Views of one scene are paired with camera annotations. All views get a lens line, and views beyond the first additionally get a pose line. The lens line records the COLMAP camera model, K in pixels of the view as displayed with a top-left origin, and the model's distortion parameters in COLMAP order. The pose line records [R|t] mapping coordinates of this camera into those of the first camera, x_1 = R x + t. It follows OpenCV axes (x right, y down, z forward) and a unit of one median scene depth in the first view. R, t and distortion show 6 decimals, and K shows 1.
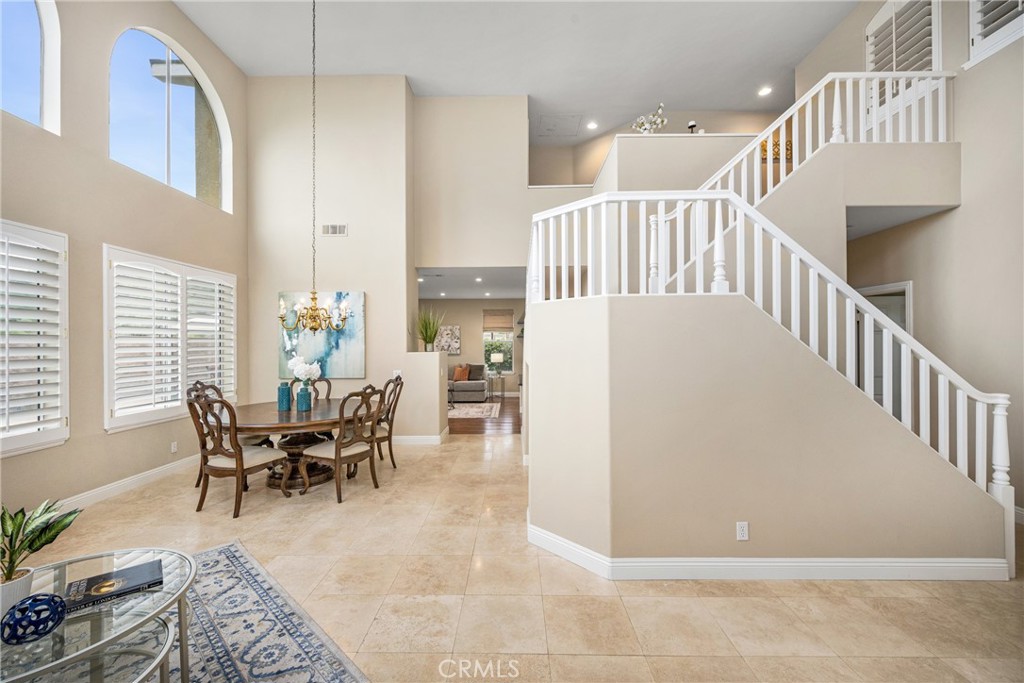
lens RADIAL K [[408.9, 0, 507.4], [0, 408.9, 341.4], [0, 0, 1]] dist [-0.001182, 0.000084]
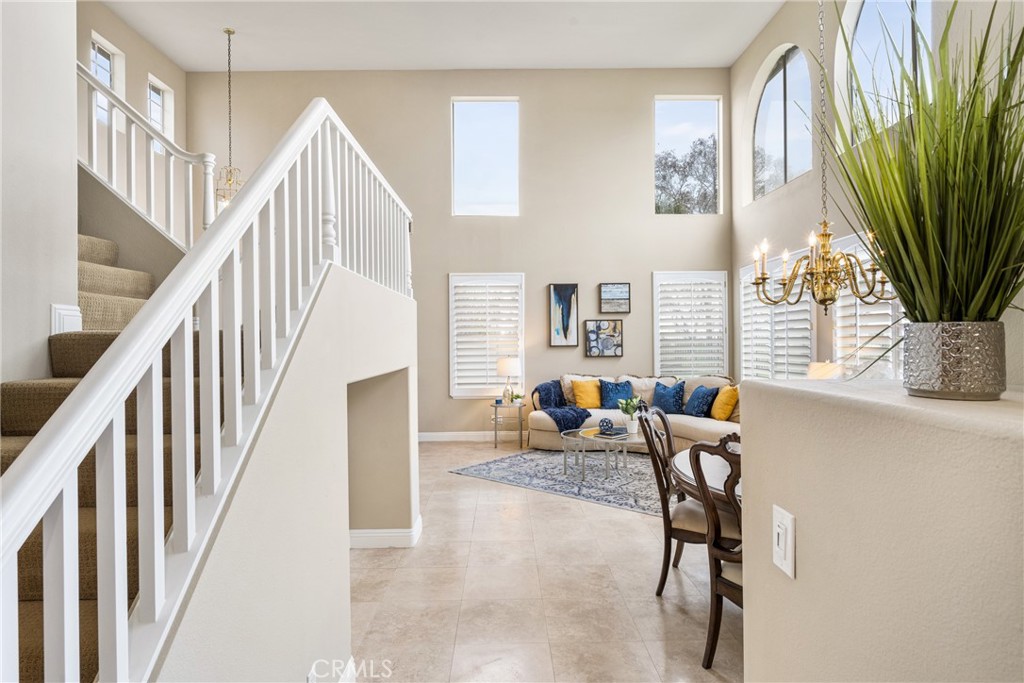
lens RADIAL K [[575.5, 0, 511.1], [0, 575.5, 343.4], [0, 0, 1]] dist [-0.015651, 0.002271]
pose [[-0.999385, 0.015633, -0.031395, -0.103765], [0.015638, 0.999878, 0.000069, 0.012468], [0.031392, -0.000422, -0.999507, 1.864909]]
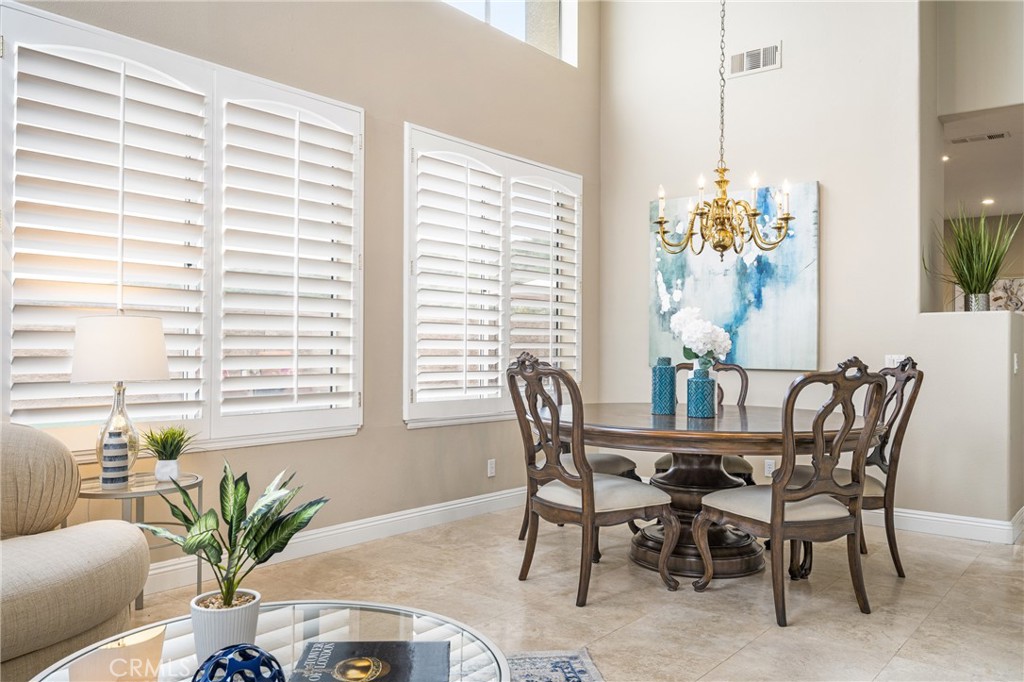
lens RADIAL K [[781.0, 0, 511.9], [0, 781.0, 338.6], [0, 0, 1]] dist [-0.013663, 0.008955]
pose [[0.784401, 0.005227, -0.620232, -0.118567], [-0.008978, 0.999955, -0.002927, 0.090865], [0.620189, 0.007864, 0.784413, 0.165527]]
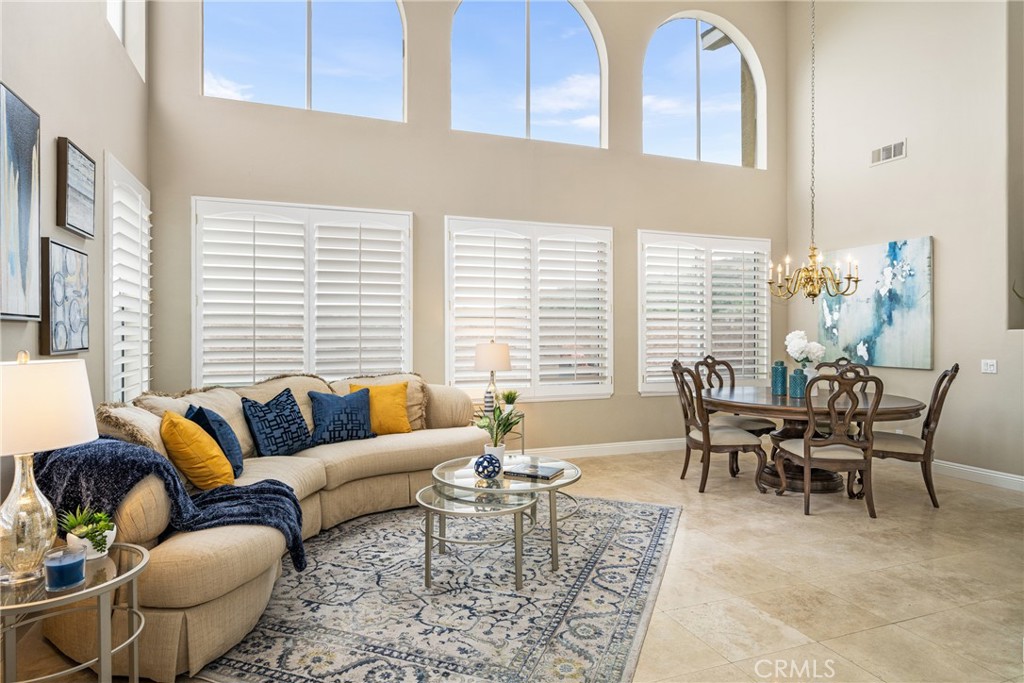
lens RADIAL K [[575.5, 0, 514.4], [0, 575.5, 331.8], [0, 0, 1]] dist [-0.015651, 0.002271]
pose [[0.370041, 0.001580, -0.929014, 0.374863], [0.002545, 0.999993, 0.002714, 0.040224], [0.929012, -0.003369, 0.370035, 0.077336]]
